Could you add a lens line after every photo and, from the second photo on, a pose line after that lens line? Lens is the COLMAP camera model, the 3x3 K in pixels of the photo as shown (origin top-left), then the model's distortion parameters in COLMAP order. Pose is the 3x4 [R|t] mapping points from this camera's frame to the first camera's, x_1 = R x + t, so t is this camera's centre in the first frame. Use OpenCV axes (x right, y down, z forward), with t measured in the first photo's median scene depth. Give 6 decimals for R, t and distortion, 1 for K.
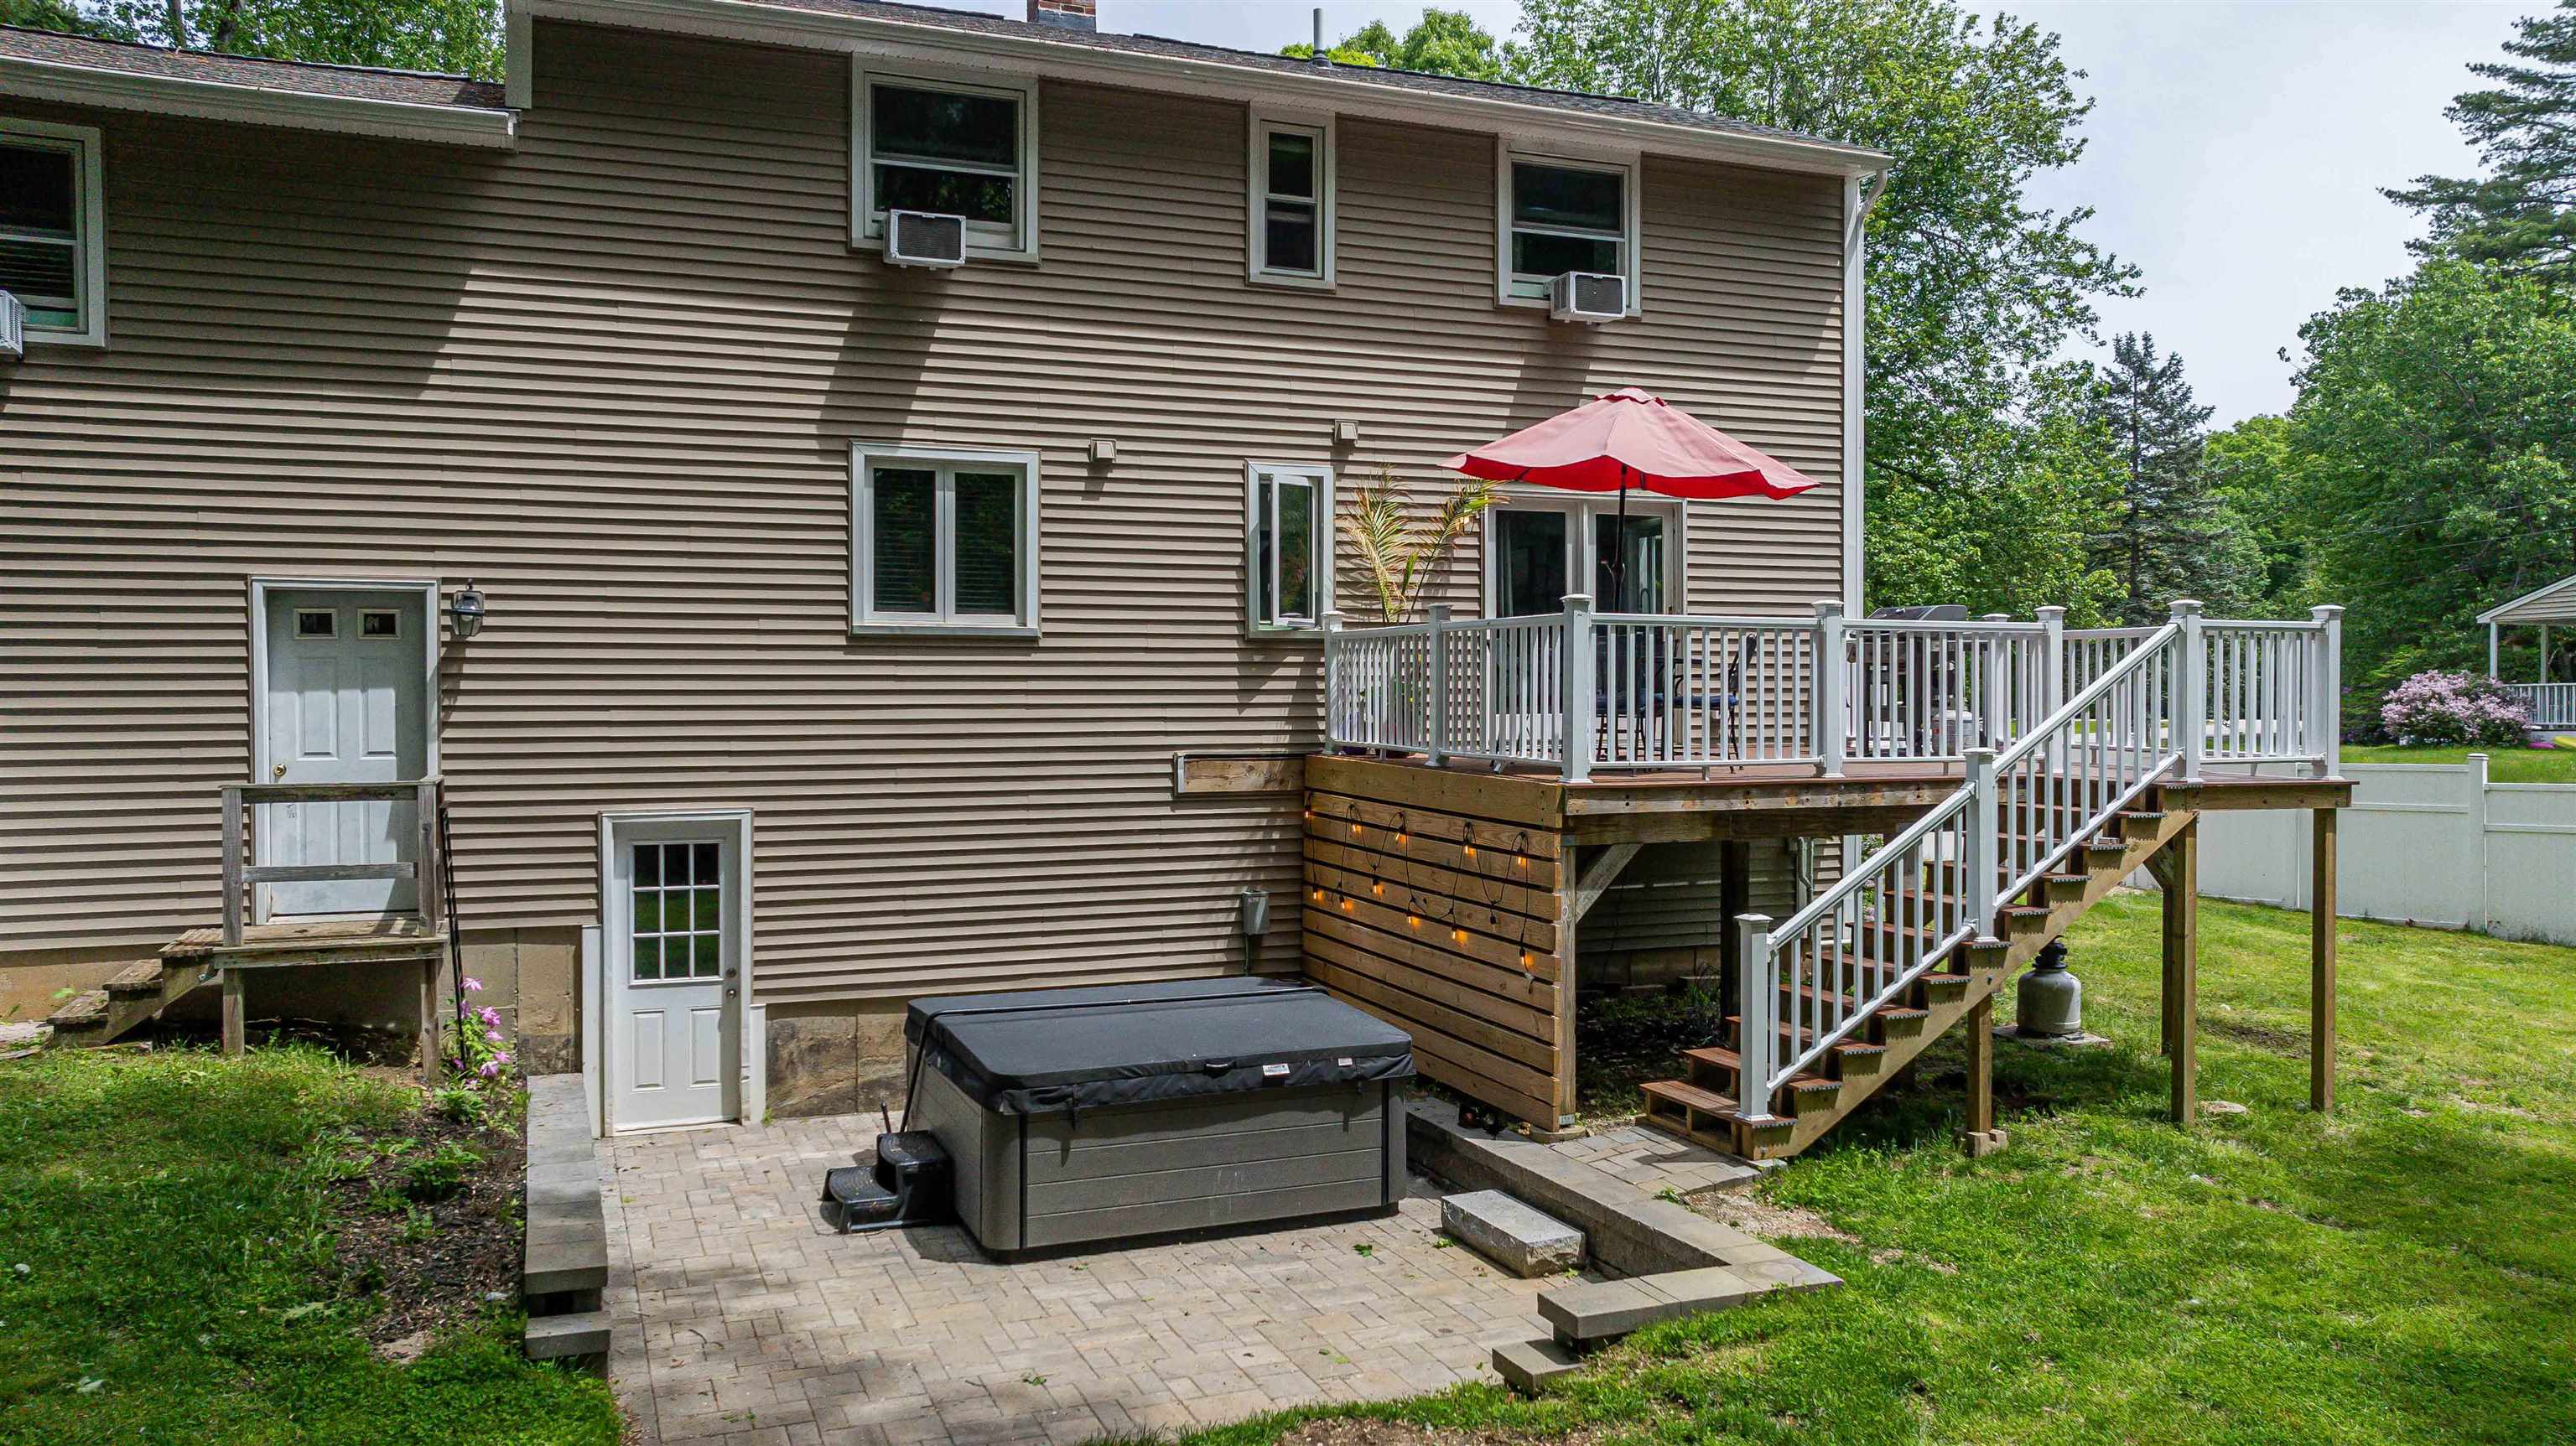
lens RADIAL K [[1827.9, 0, 1288.0], [0, 1827.9, 723.0], [0, 0, 1]] dist [-0.011022, 0.003113]
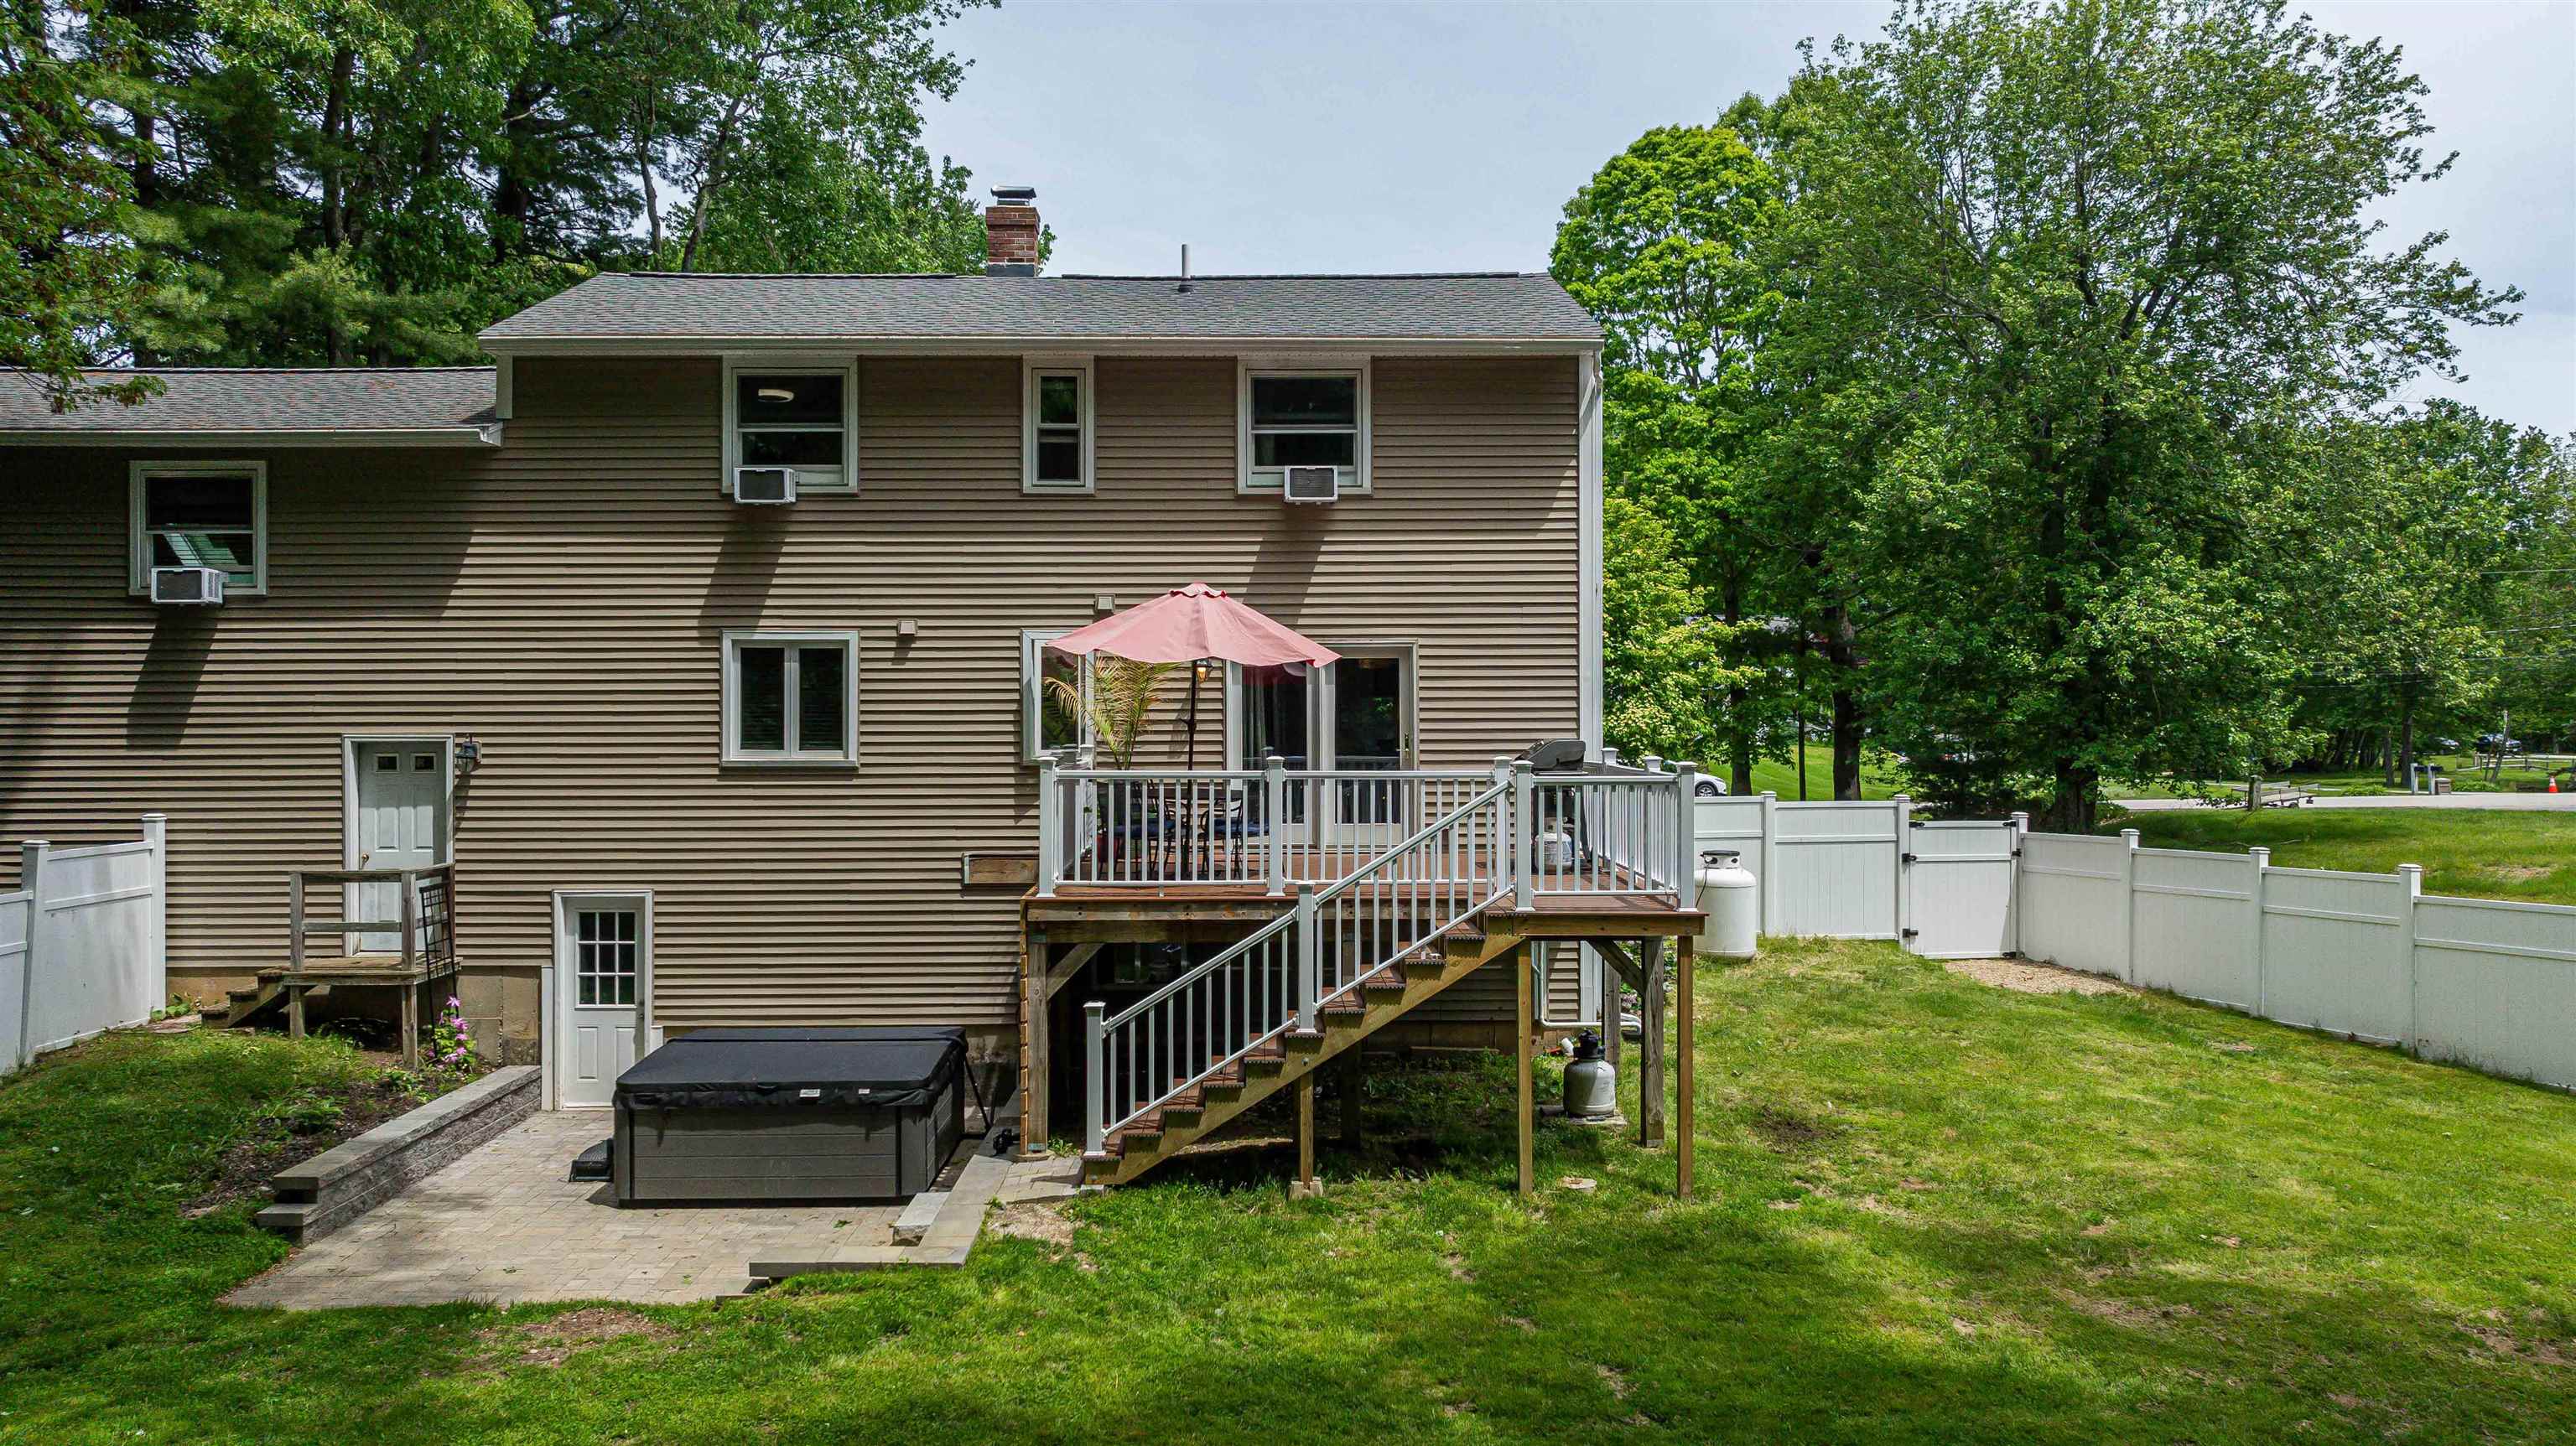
lens RADIAL K [[1827.9, 0, 1288.0], [0, 1827.9, 723.0], [0, 0, 1]] dist [-0.011022, 0.003113]
pose [[0.936383, -0.000824, -0.350978, 0.675736], [-0.004459, 0.999889, -0.014245, -0.065205], [0.350950, 0.014904, 0.936275, -0.169779]]
